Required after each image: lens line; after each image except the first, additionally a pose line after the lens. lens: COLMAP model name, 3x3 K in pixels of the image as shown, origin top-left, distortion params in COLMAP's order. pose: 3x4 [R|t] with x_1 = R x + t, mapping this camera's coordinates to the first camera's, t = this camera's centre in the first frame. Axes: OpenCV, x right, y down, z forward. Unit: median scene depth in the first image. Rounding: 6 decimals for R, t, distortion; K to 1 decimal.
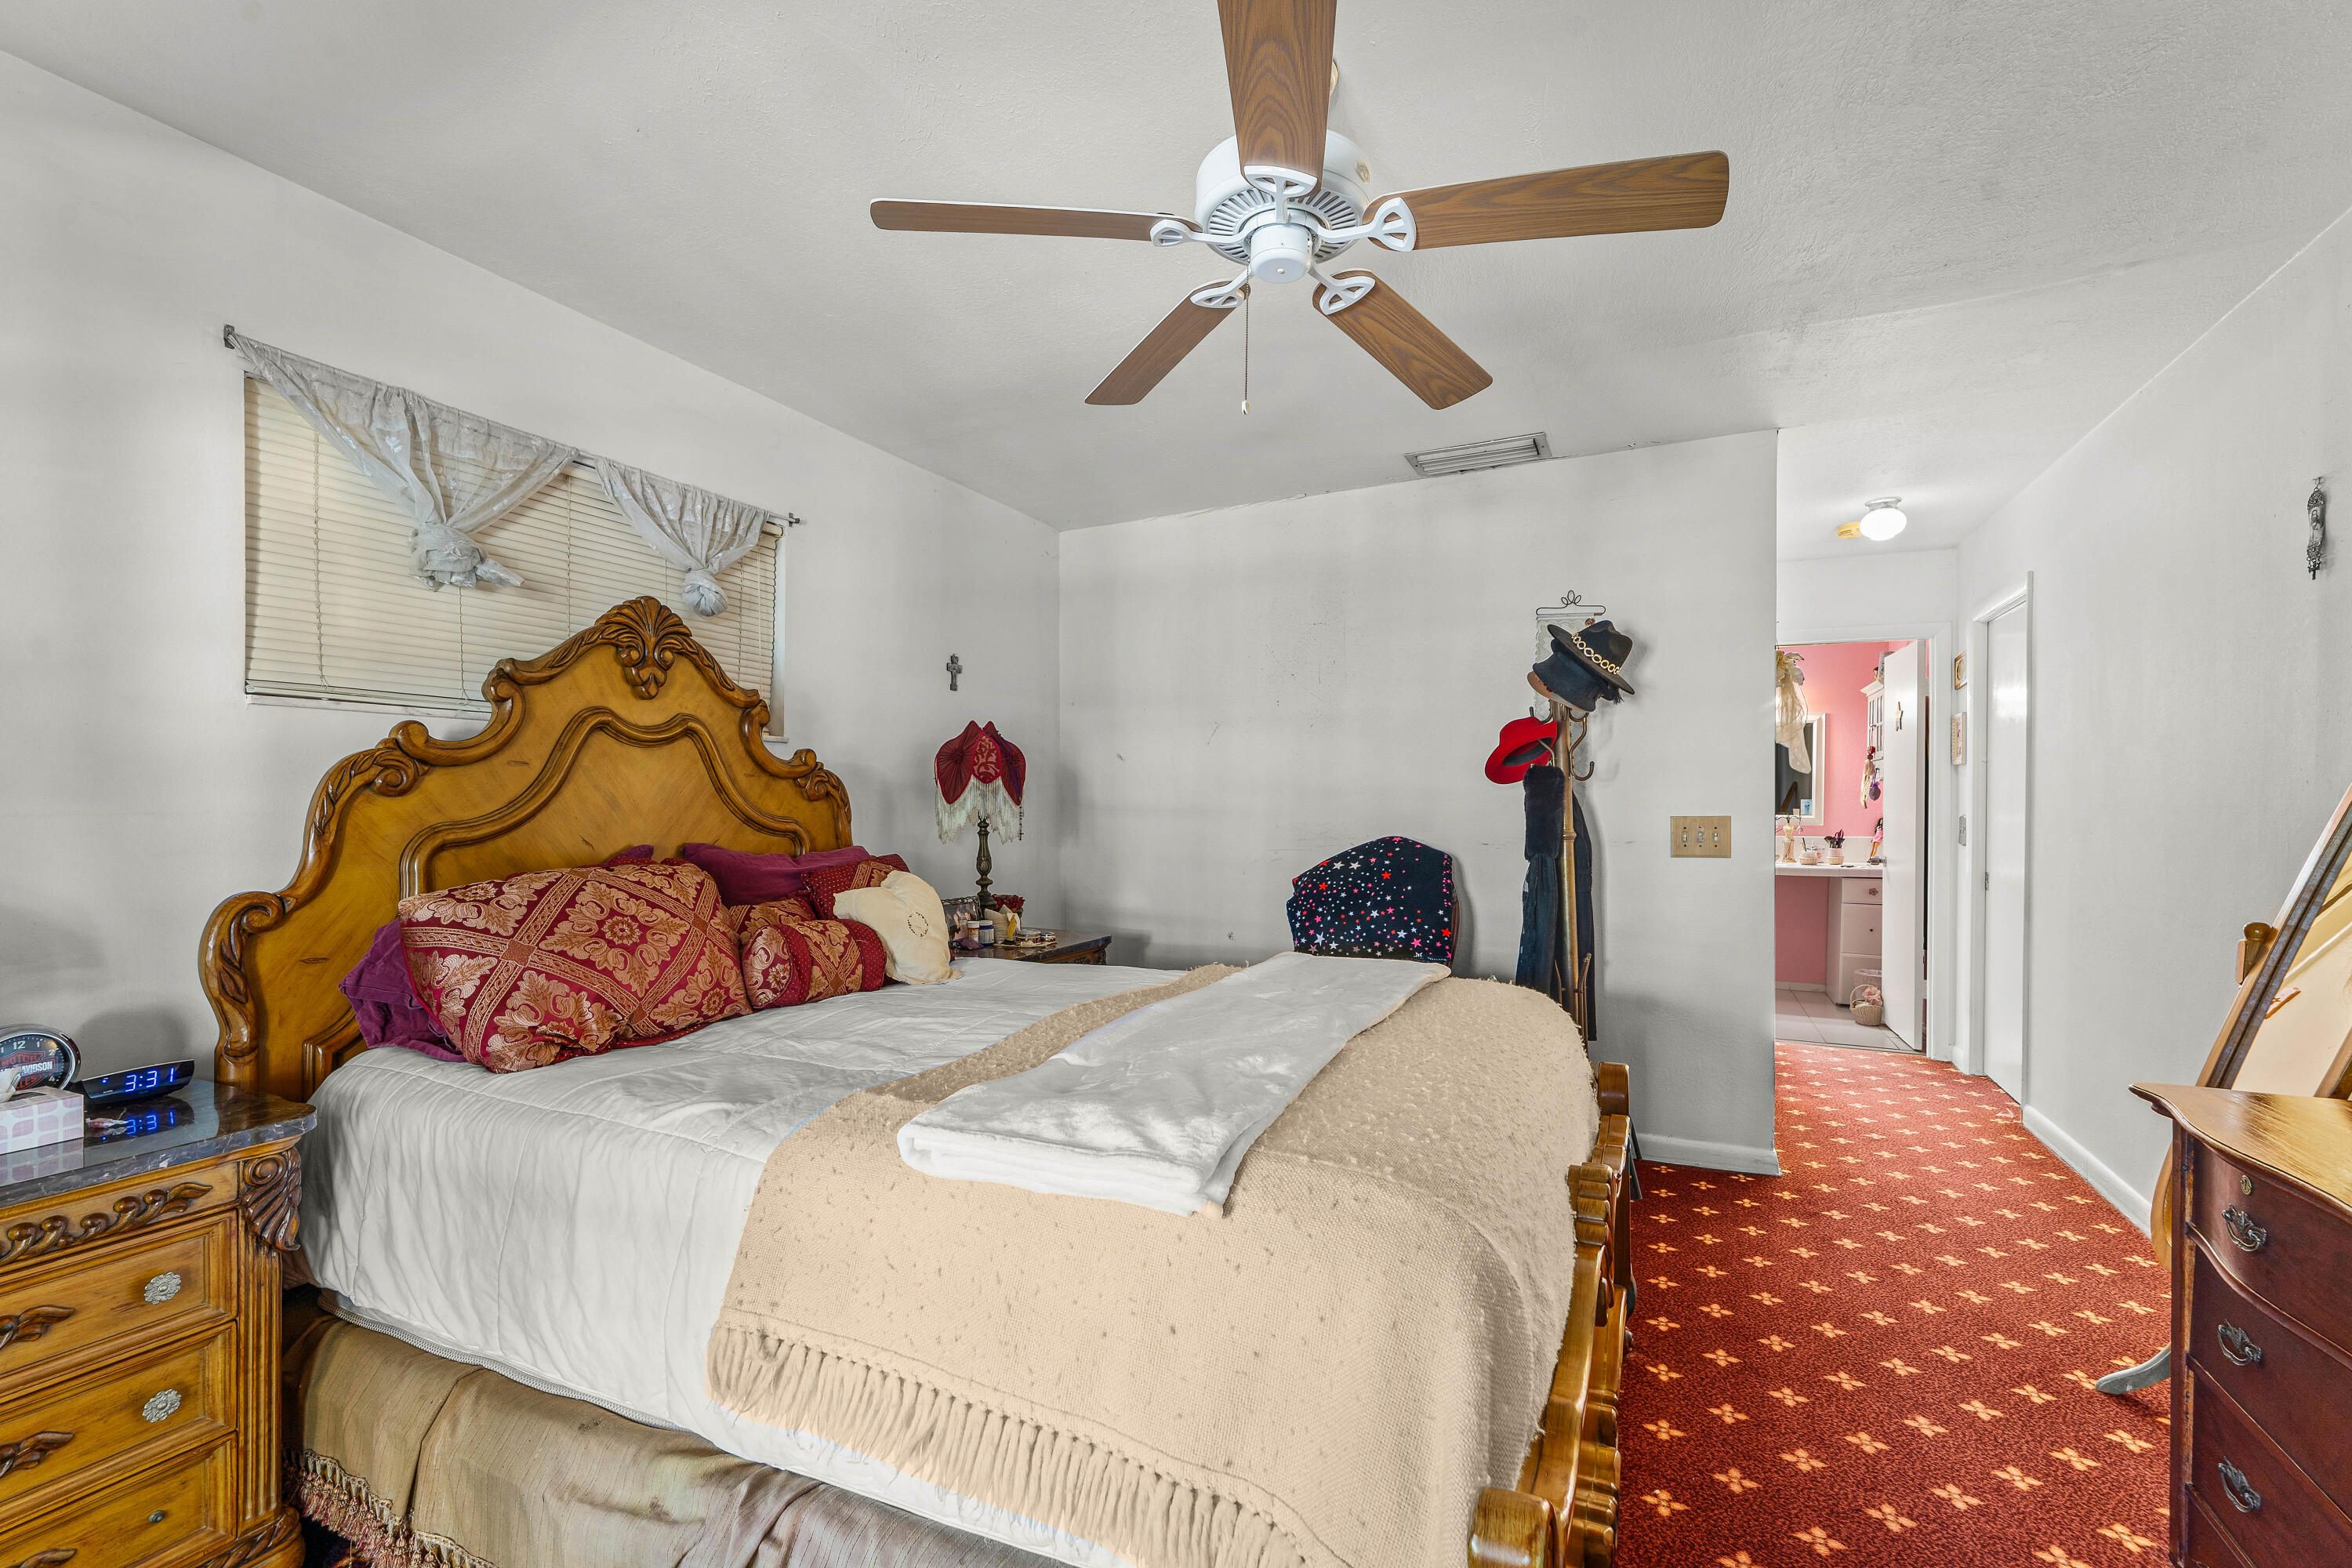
lens RADIAL K [[1053.2, 0, 1174.4], [0, 1053.2, 795.8], [0, 0, 1]] dist [-0.000231, 0.000632]
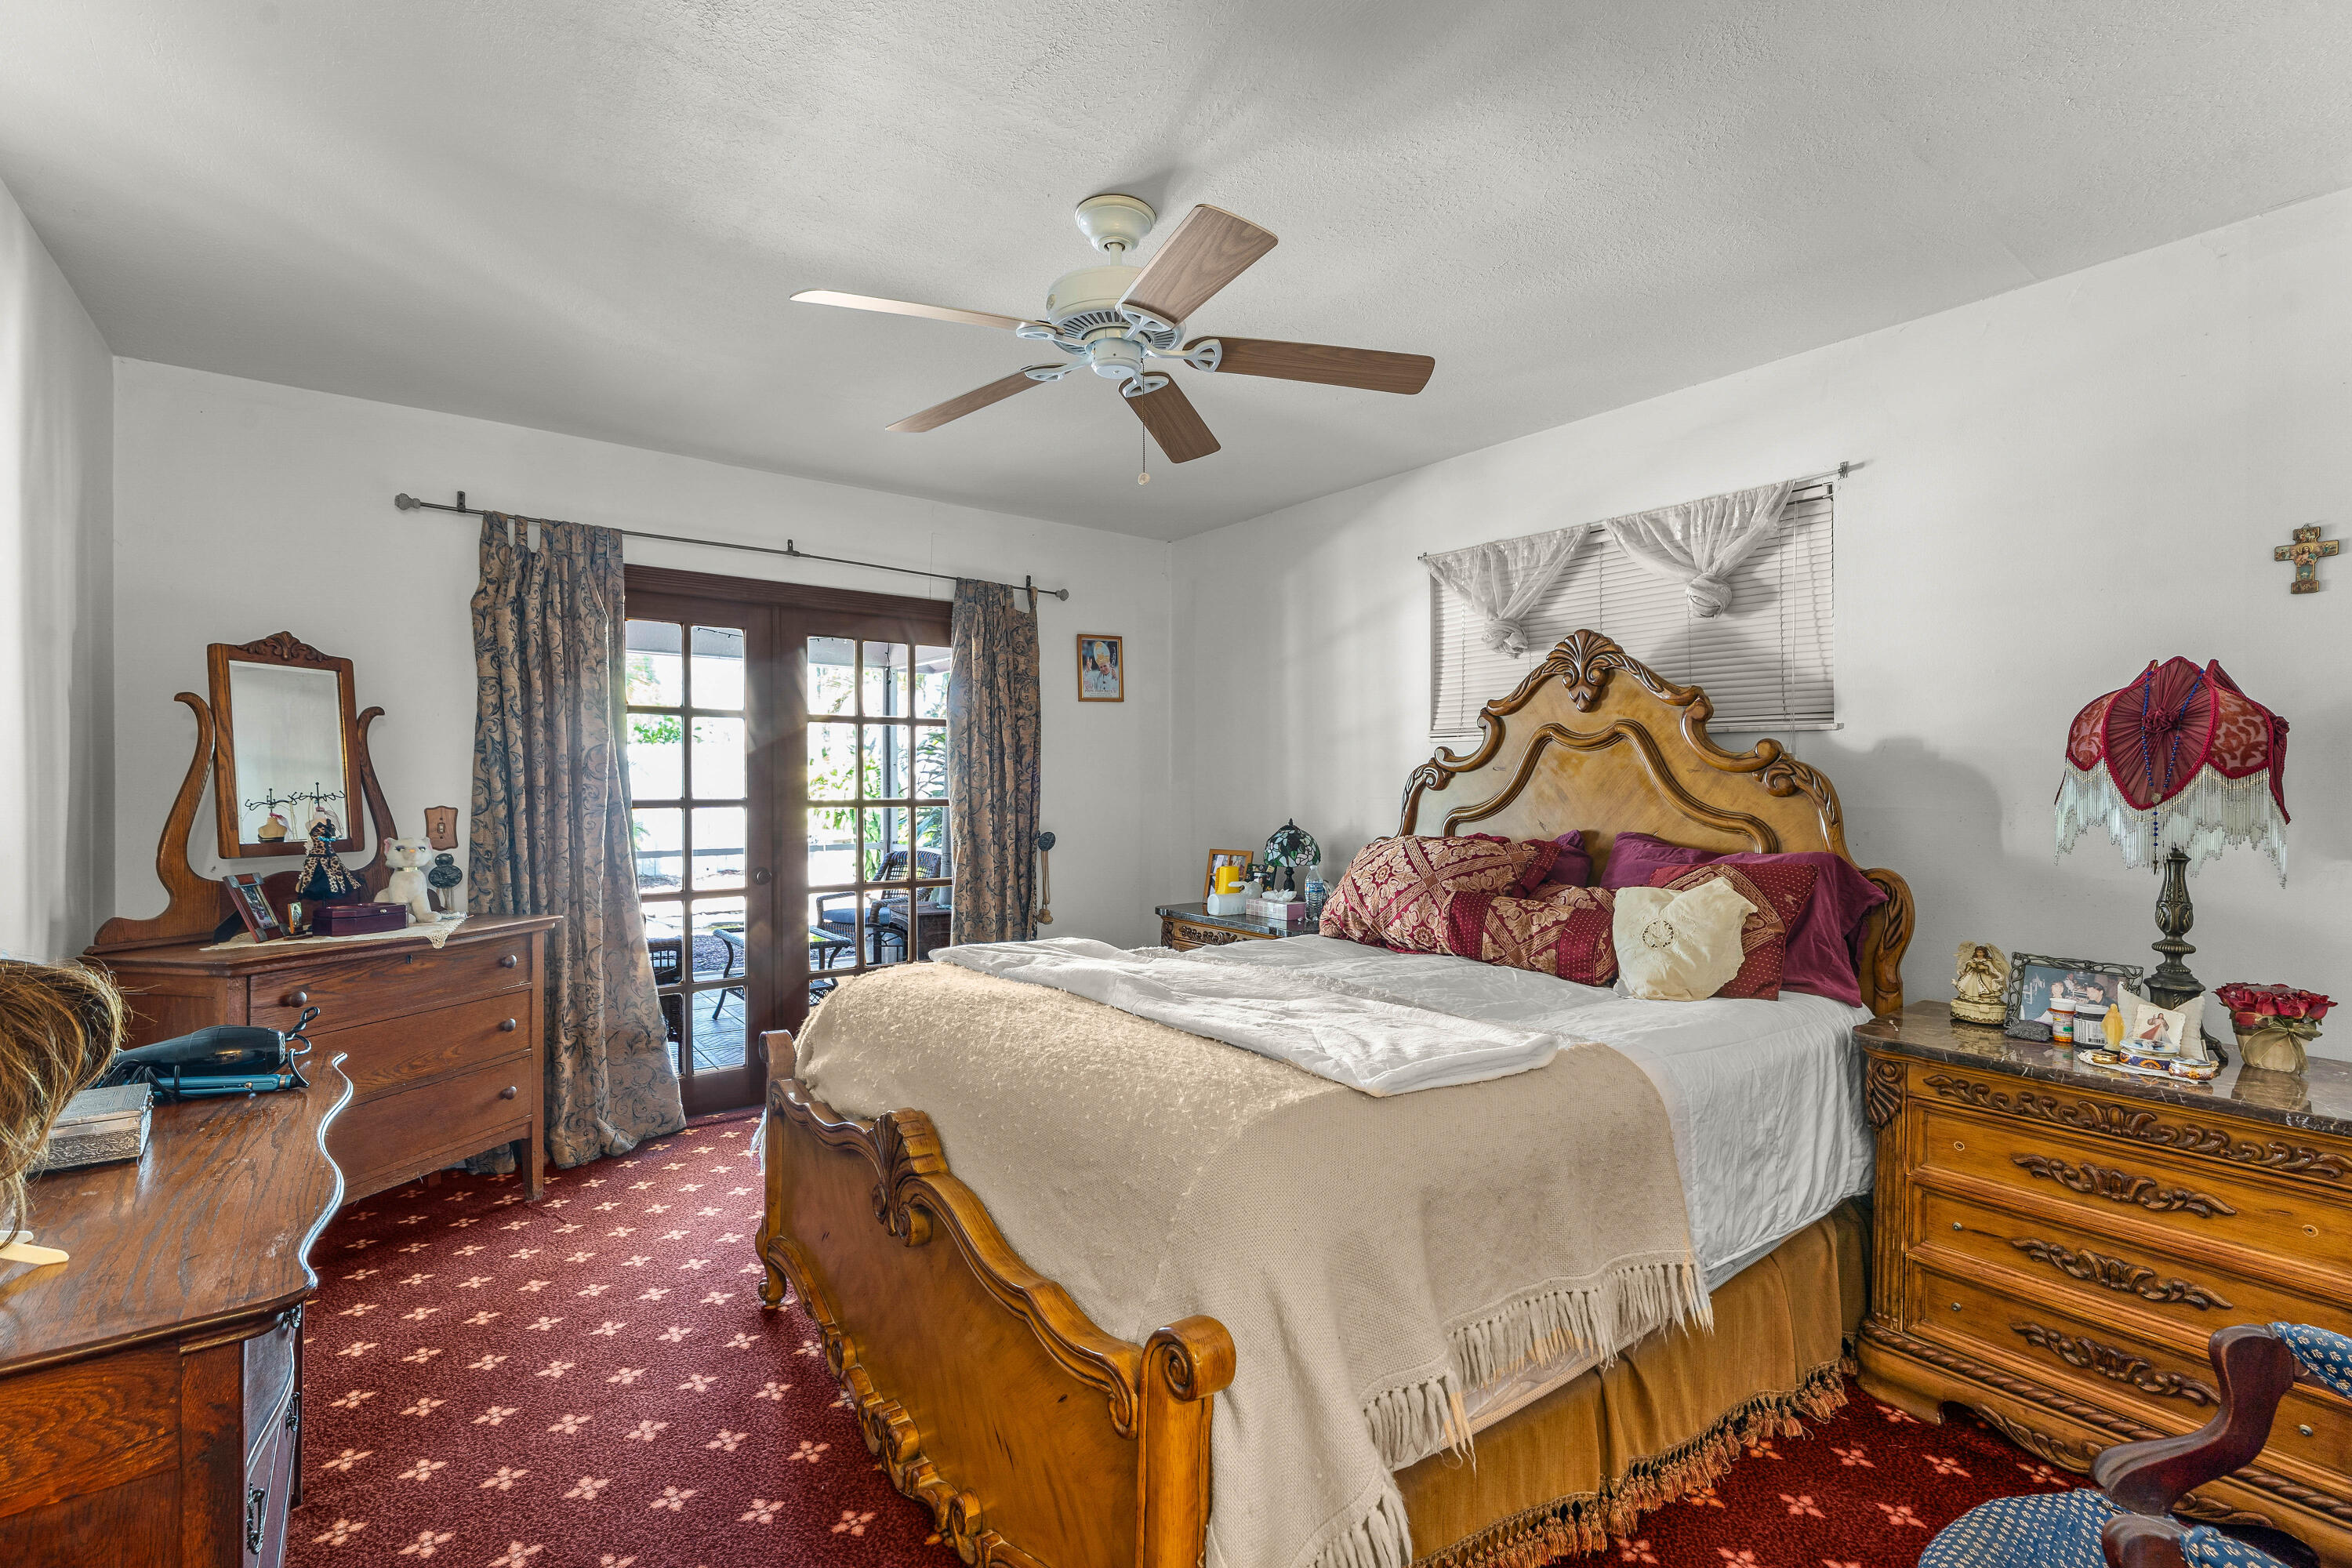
lens RADIAL K [[1053.2, 0, 1175.1], [0, 1053.2, 788.8], [0, 0, 1]] dist [-0.000231, 0.000632]
pose [[-0.473468, -0.001206, -0.880810, 0.738103], [-0.002471, 0.999997, -0.000041, -0.000757], [0.880808, 0.002157, -0.473469, 1.053544]]
